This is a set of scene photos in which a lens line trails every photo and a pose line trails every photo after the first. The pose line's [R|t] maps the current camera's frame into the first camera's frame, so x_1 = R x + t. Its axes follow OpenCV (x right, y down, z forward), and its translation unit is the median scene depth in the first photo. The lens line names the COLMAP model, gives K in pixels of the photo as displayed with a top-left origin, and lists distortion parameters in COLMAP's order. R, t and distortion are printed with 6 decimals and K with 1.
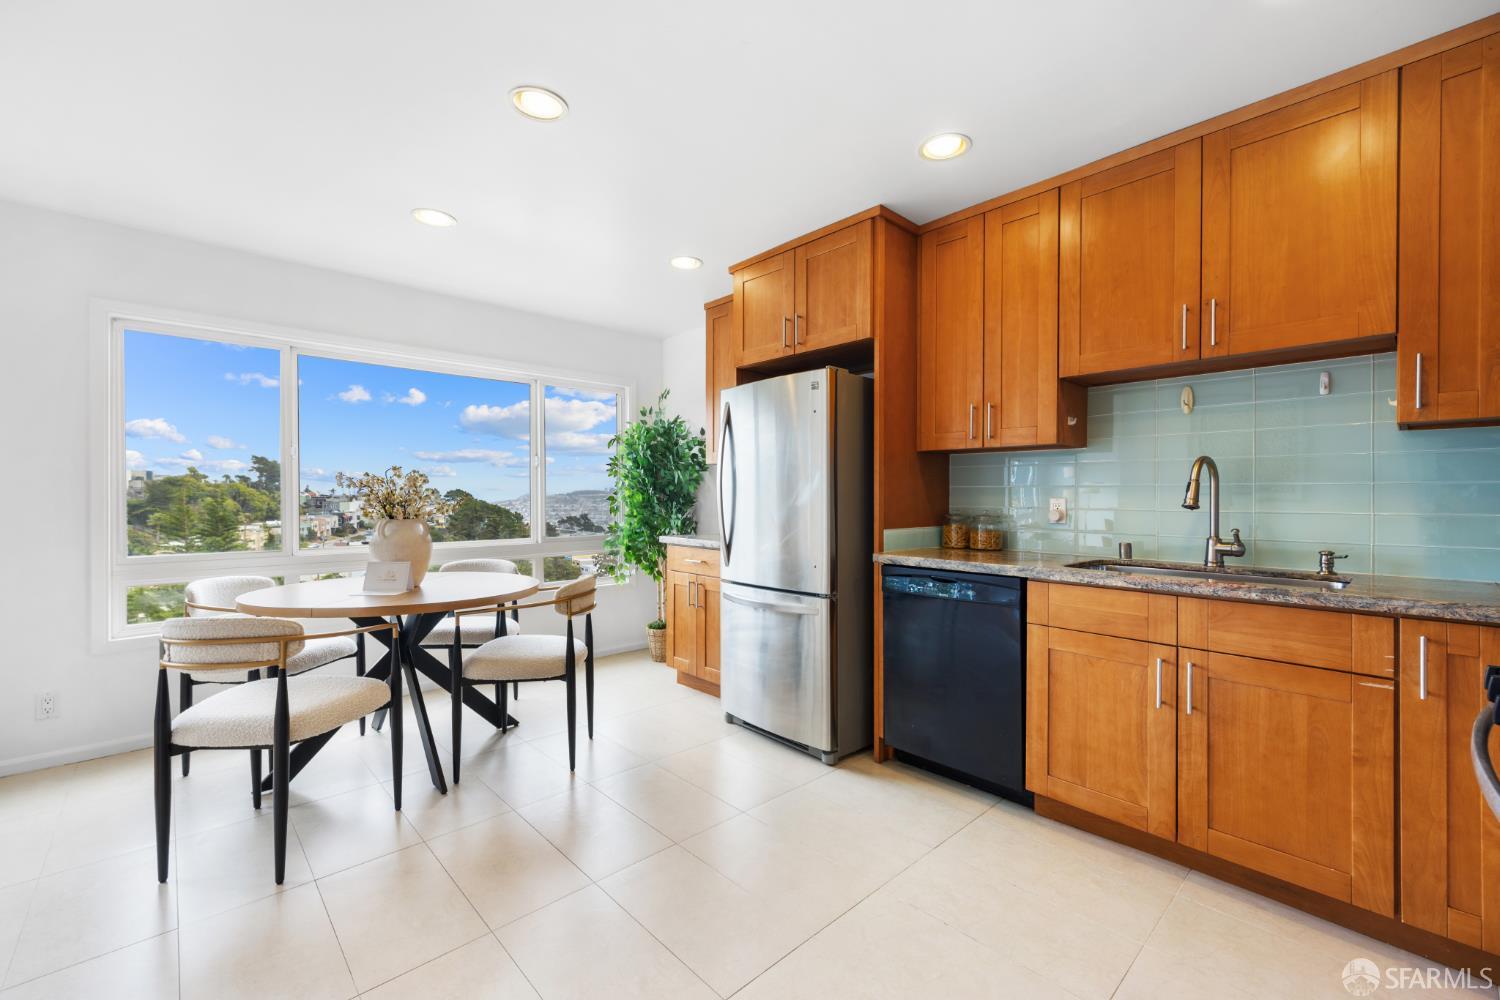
lens RADIAL K [[621.3, 0, 752.7], [0, 621.3, 500.8], [0, 0, 1]] dist [0.000148, -0.000144]
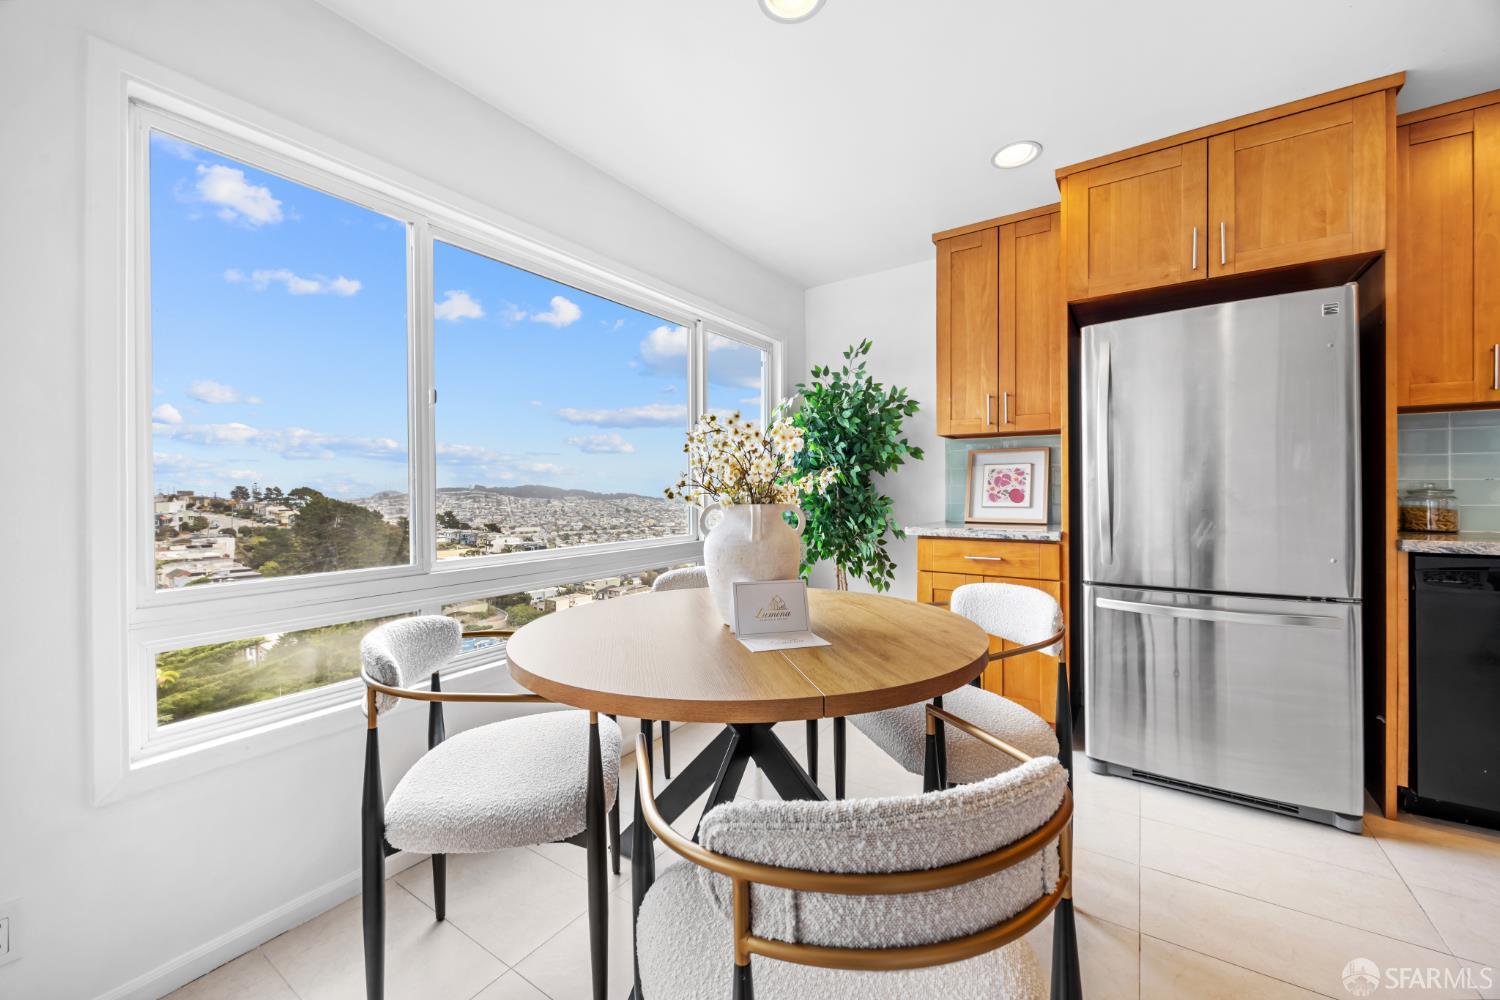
lens RADIAL K [[575.5, 0, 747.0], [0, 575.5, 492.5], [0, 0, 1]] dist [-0.006229, -0.000095]
pose [[0.976692, -0.010362, 0.214394, -0.483325], [0.011358, 0.999930, -0.003415, 0.014886], [-0.214343, 0.005770, 0.976741, 0.341368]]
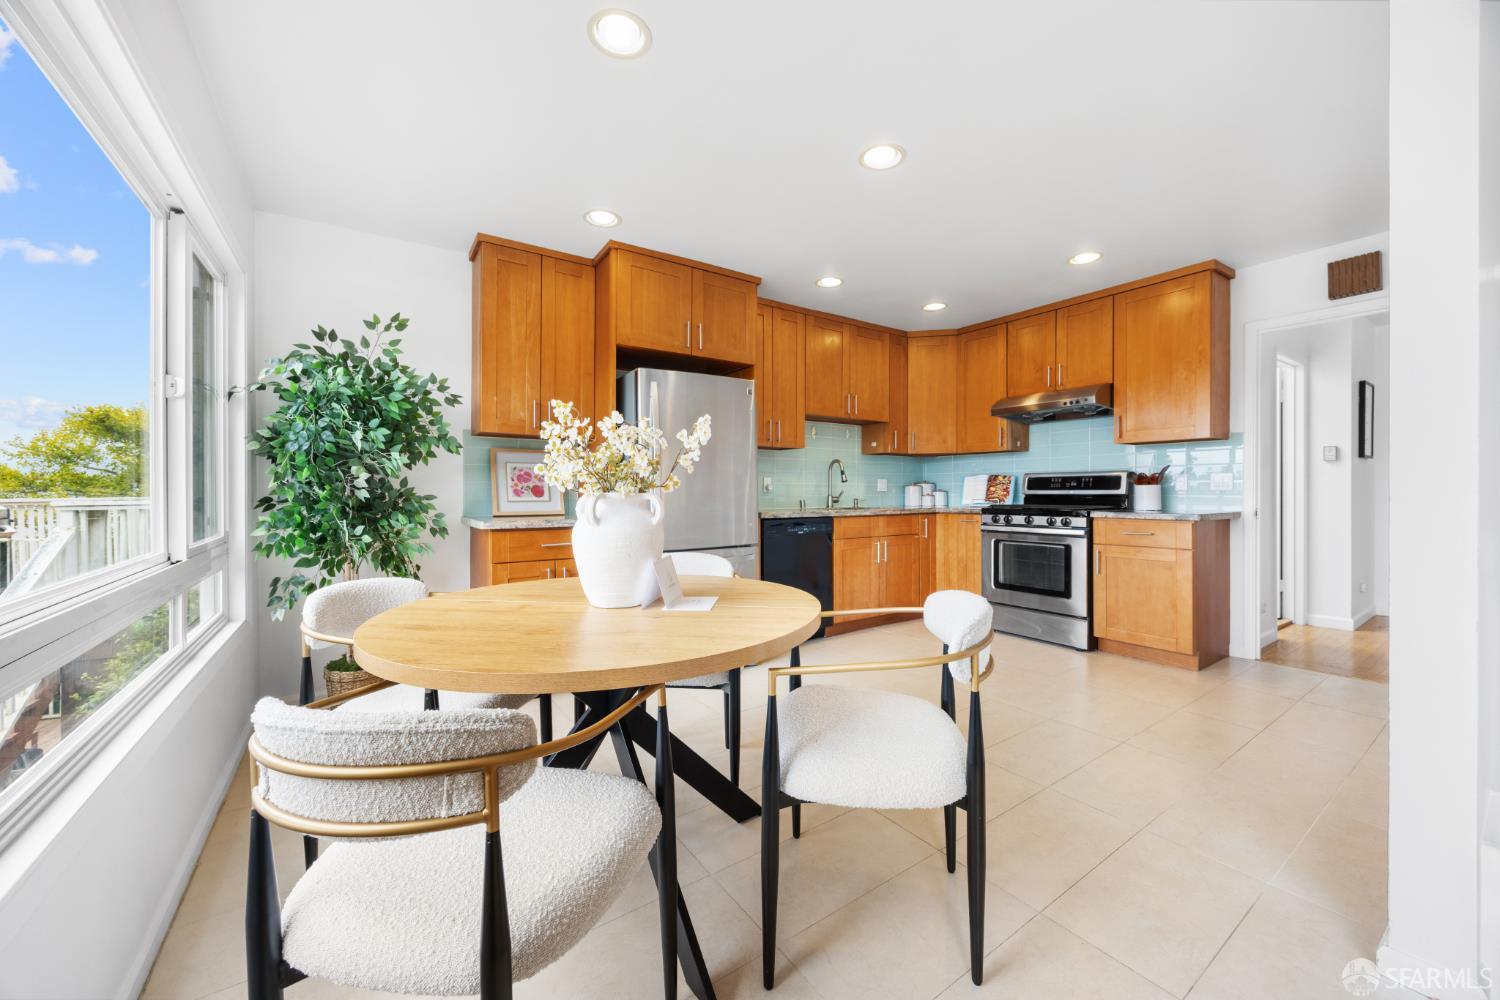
lens RADIAL K [[575.5, 0, 750.7], [0, 575.5, 496.5], [0, 0, 1]] dist [-0.006229, -0.000095]
pose [[0.146807, -0.018531, 0.988992, -0.785822], [0.004573, 0.999827, 0.018055, 0.014686], [-0.989155, 0.001873, 0.146866, 0.554998]]
